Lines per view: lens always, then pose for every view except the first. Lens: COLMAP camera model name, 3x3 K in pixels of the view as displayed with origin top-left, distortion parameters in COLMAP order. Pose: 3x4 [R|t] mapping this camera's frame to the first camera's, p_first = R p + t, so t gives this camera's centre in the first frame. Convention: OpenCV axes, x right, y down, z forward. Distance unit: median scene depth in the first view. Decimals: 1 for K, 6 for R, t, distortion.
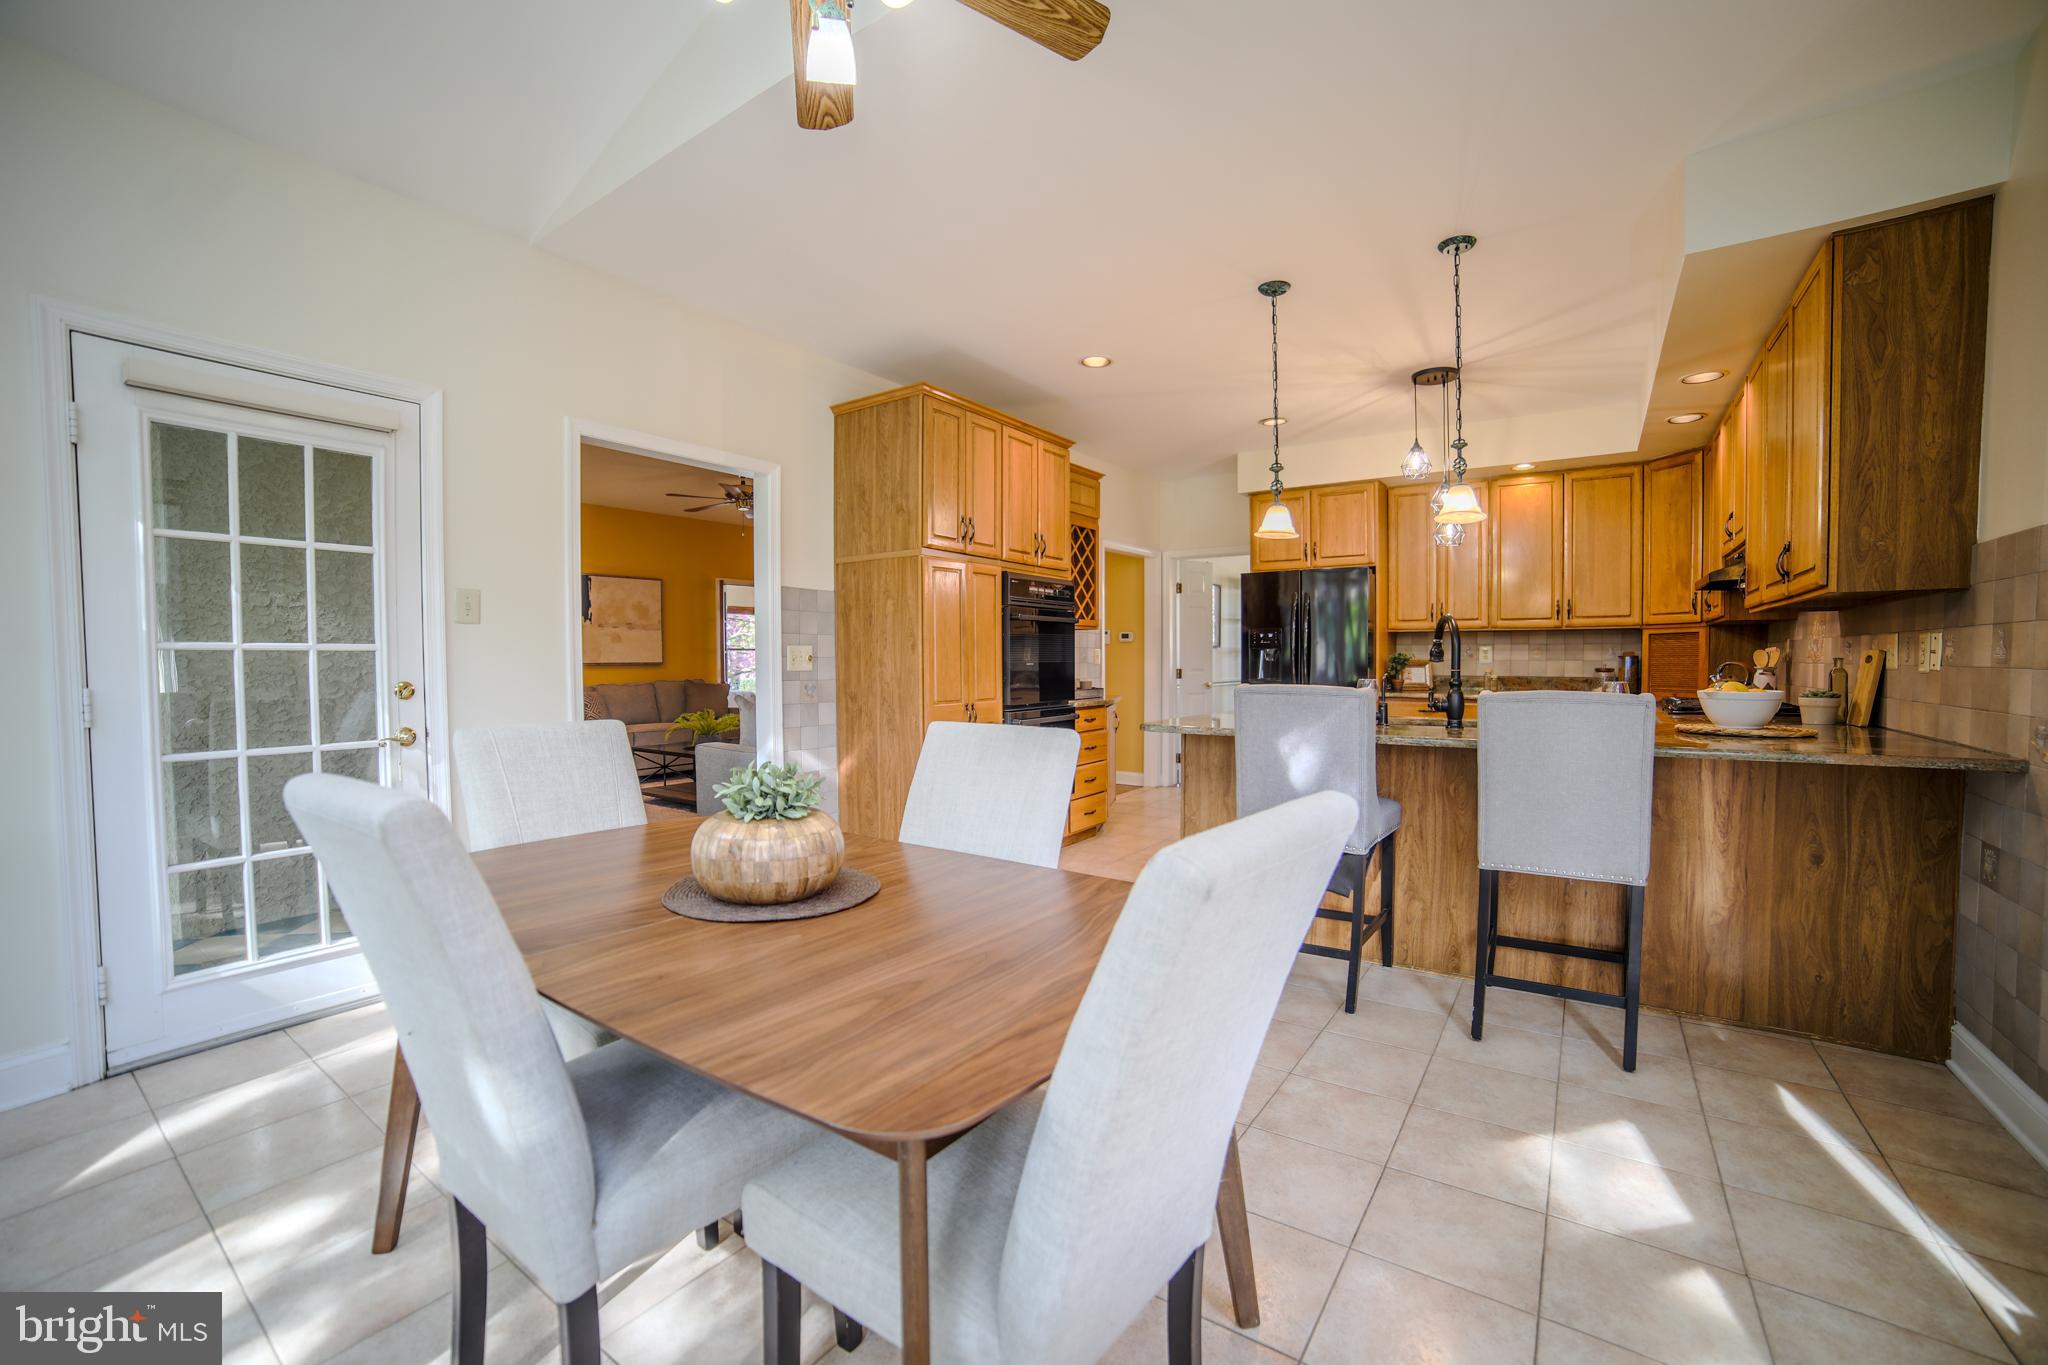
lens RADIAL K [[844.2, 0, 1028.3], [0, 844.2, 689.0], [0, 0, 1]] dist [-0.065176, 0.005375]
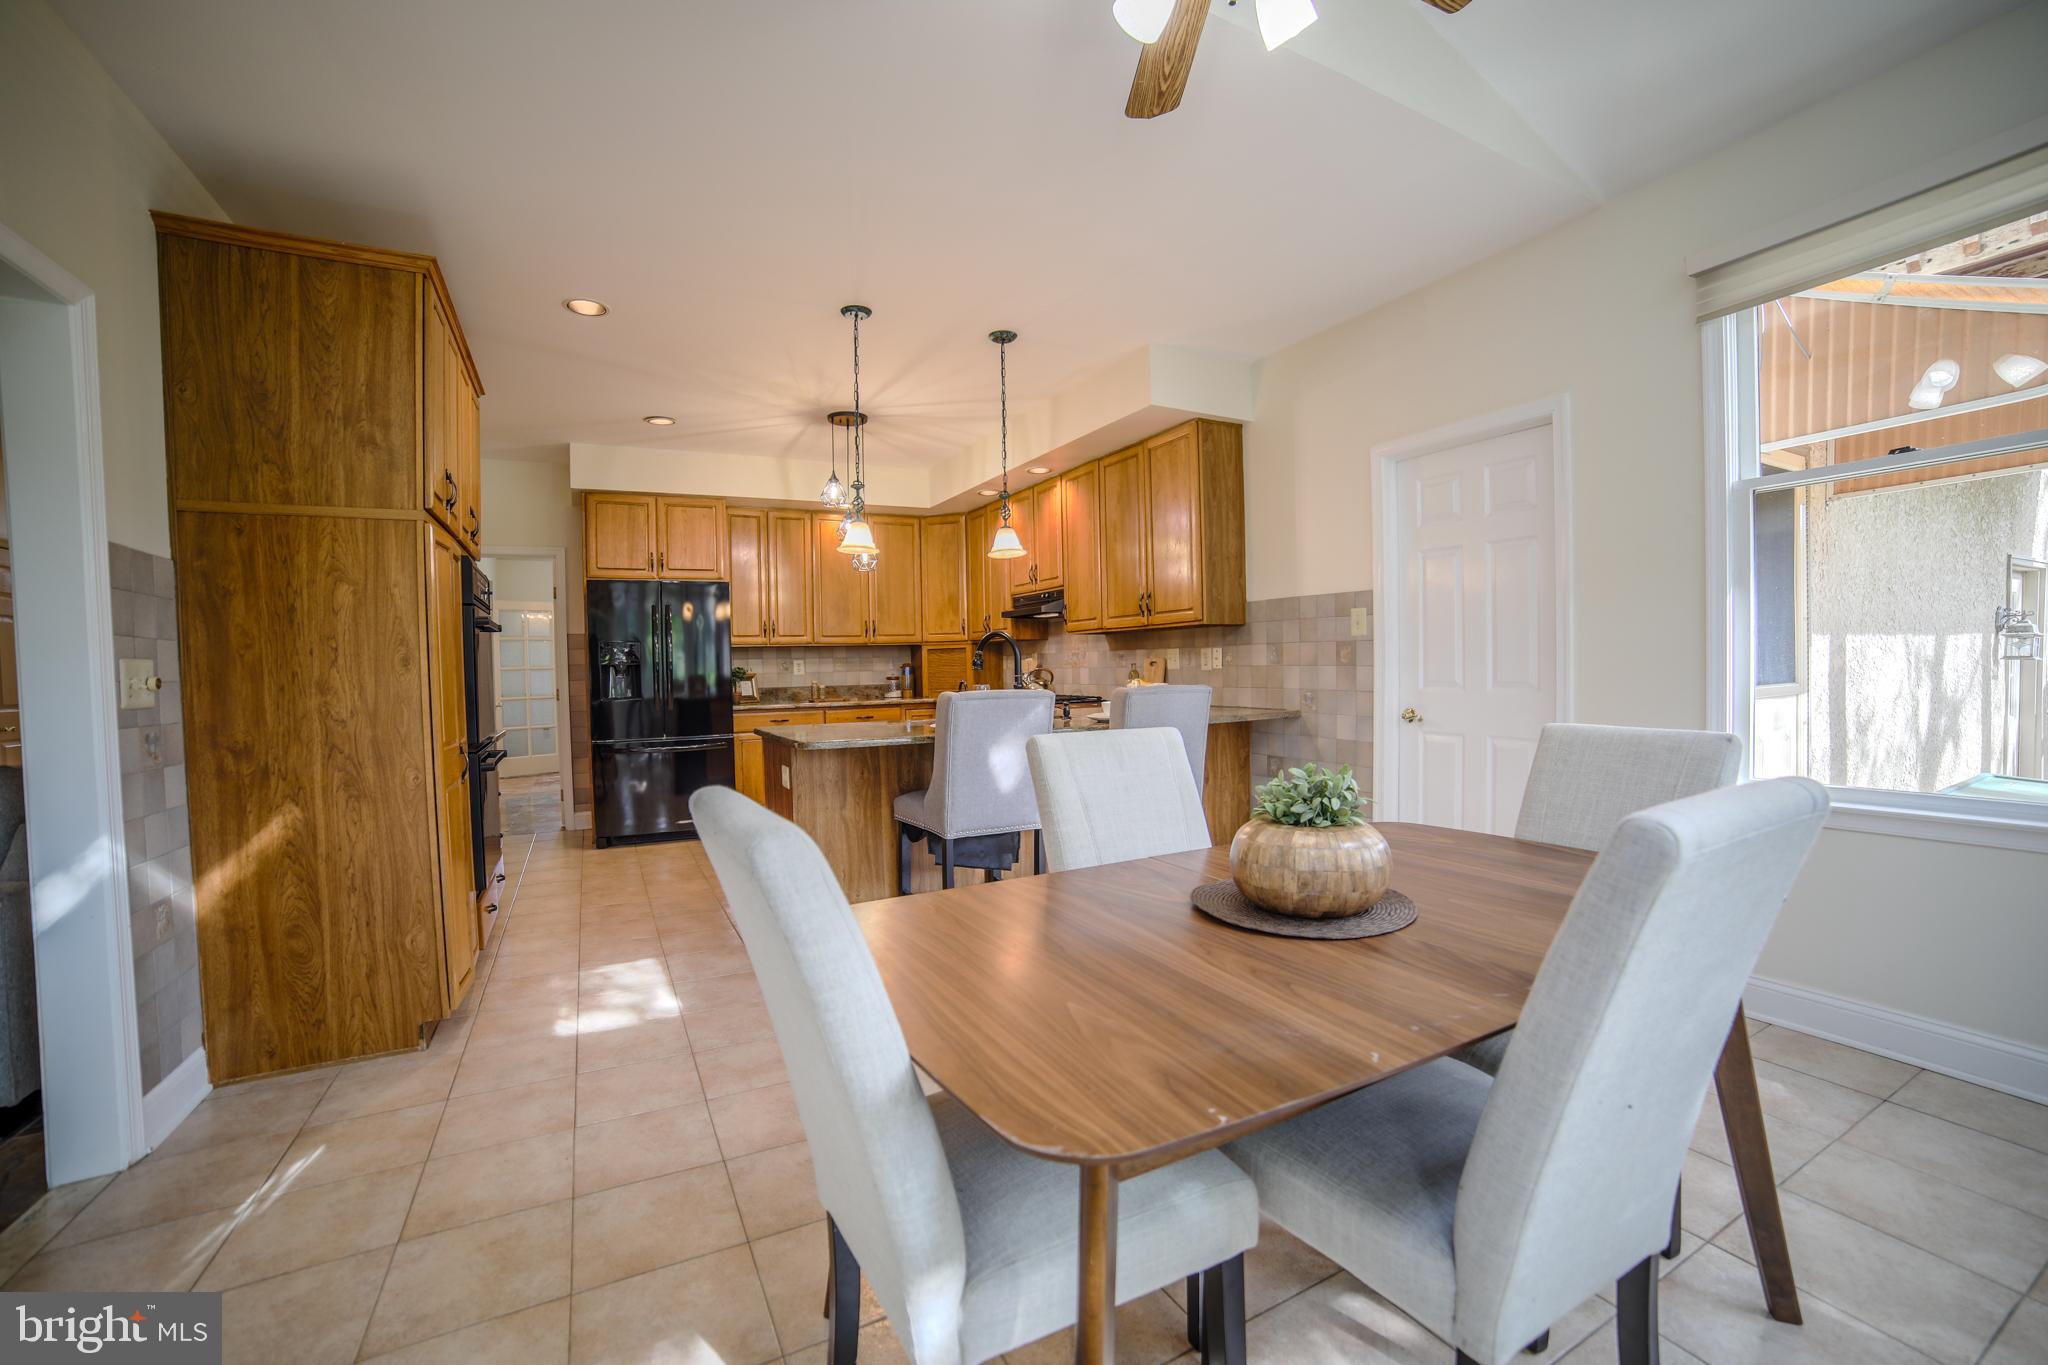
lens RADIAL K [[844.2, 0, 1033.2], [0, 844.2, 690.8], [0, 0, 1]] dist [-0.065176, 0.005375]
pose [[0.451929, -0.033863, 0.891411, -0.425355], [0.051315, 0.998611, 0.011920, -0.009501], [-0.890577, 0.040355, 0.453039, 0.271113]]
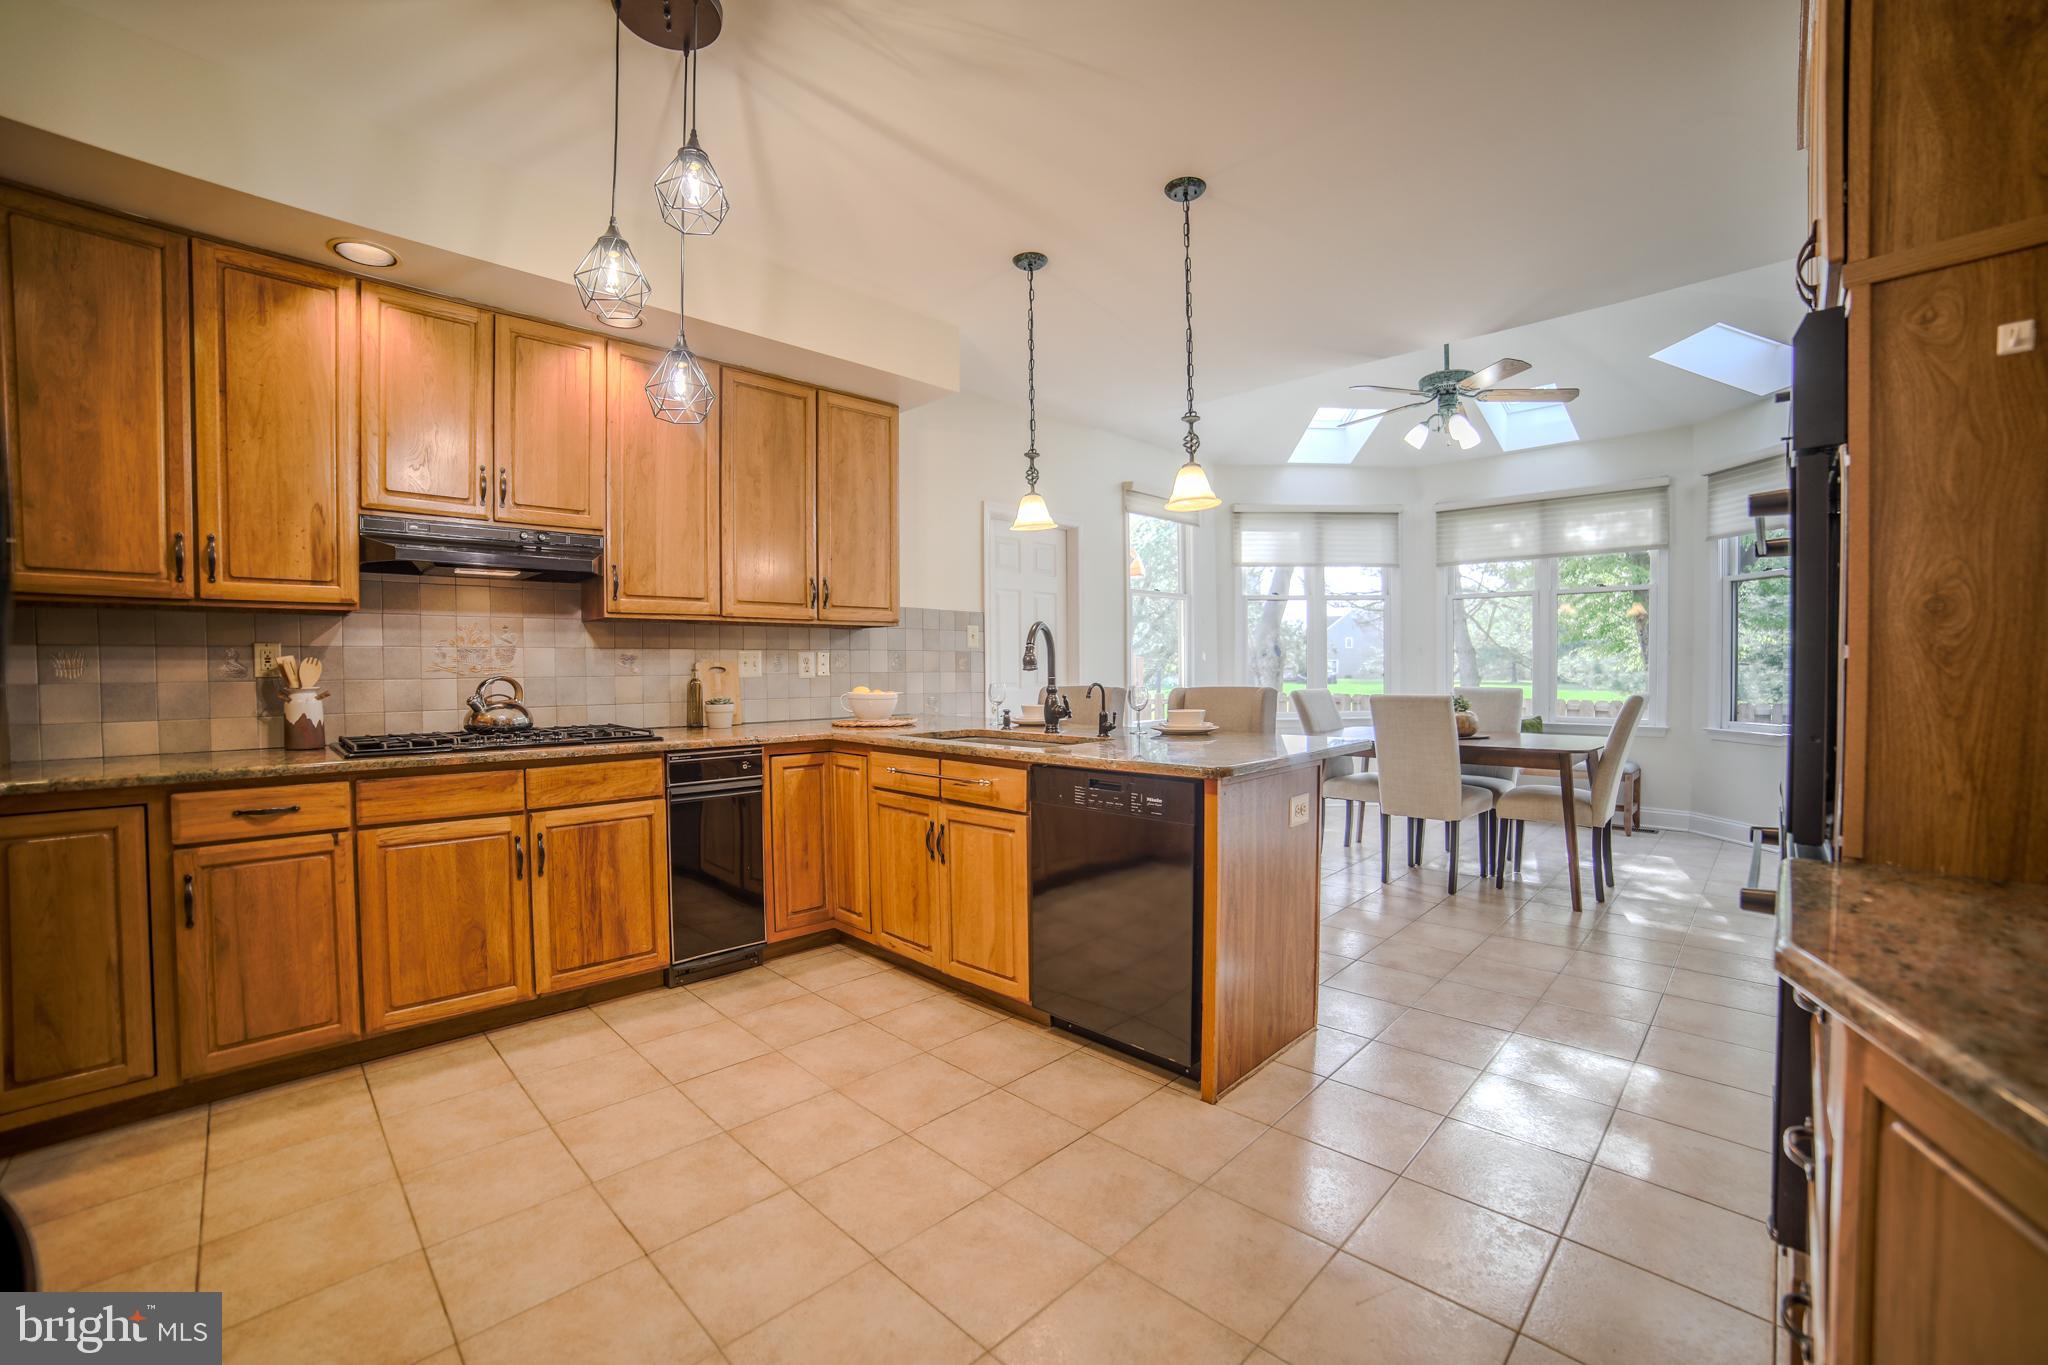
lens RADIAL K [[844.2, 0, 1035.0], [0, 844.2, 689.3], [0, 0, 1]] dist [-0.065176, 0.005375]
pose [[-0.987843, 0.006572, 0.155314, 0.261681], [0.016558, 0.997870, 0.063095, -0.053411], [-0.154569, 0.064900, -0.985848, 1.432605]]
